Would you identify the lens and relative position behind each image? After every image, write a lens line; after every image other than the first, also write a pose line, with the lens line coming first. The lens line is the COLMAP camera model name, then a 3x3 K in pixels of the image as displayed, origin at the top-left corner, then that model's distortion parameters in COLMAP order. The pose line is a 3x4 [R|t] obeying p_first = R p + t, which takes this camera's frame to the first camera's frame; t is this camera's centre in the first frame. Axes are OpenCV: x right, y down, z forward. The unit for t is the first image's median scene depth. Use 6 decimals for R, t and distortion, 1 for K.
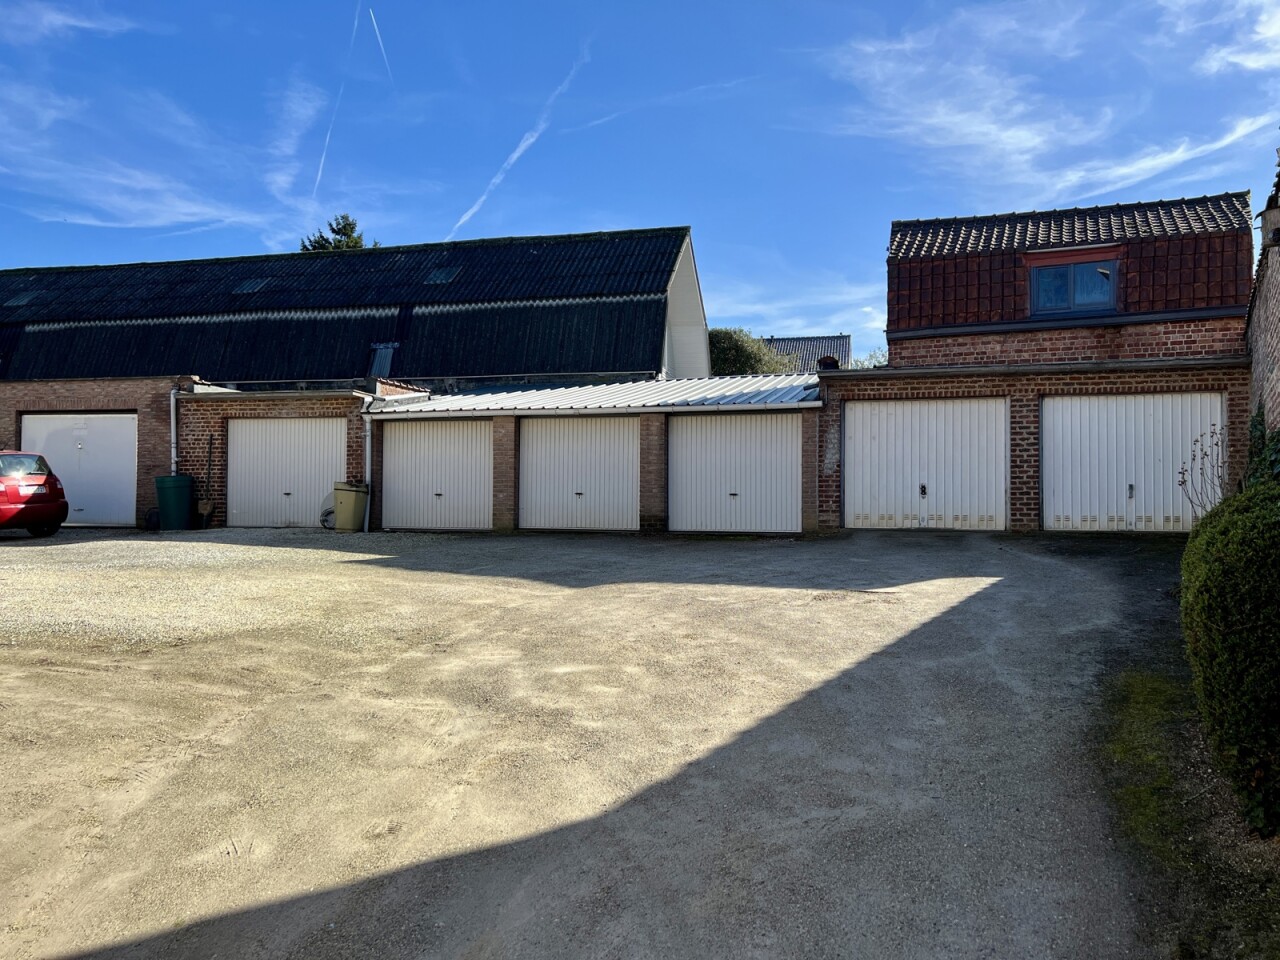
lens RADIAL K [[959.3, 0, 628.8], [0, 959.3, 483.5], [0, 0, 1]] dist [0.056485, -0.058989]
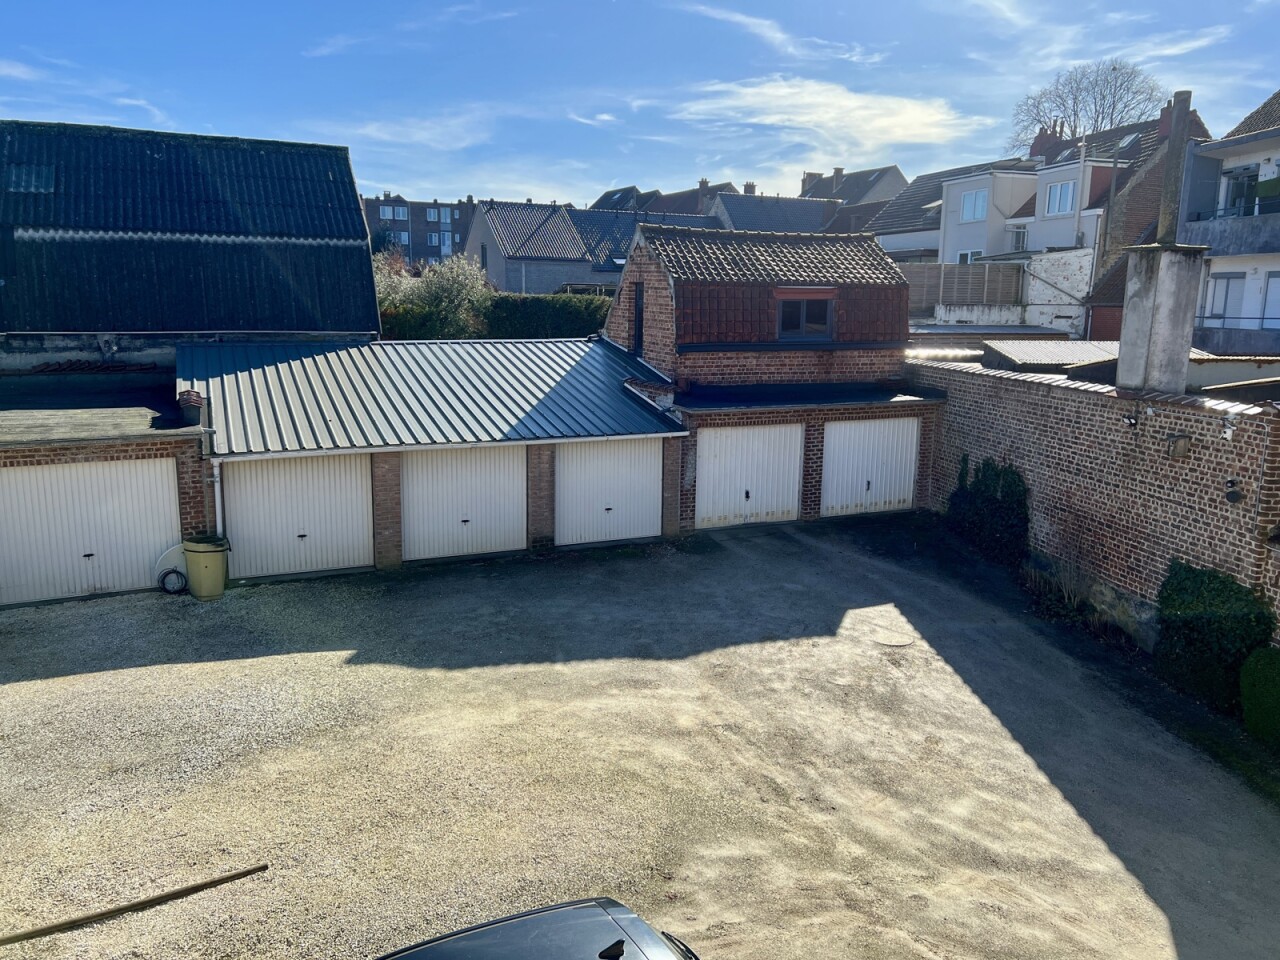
lens RADIAL K [[959.3, 0, 637.5], [0, 959.3, 481.4], [0, 0, 1]] dist [0.056485, -0.058989]
pose [[0.773393, -0.120822, 0.622307, -0.545419], [-0.017533, 0.977217, 0.211519, -0.252145], [-0.633685, -0.174498, 0.753654, 0.116823]]
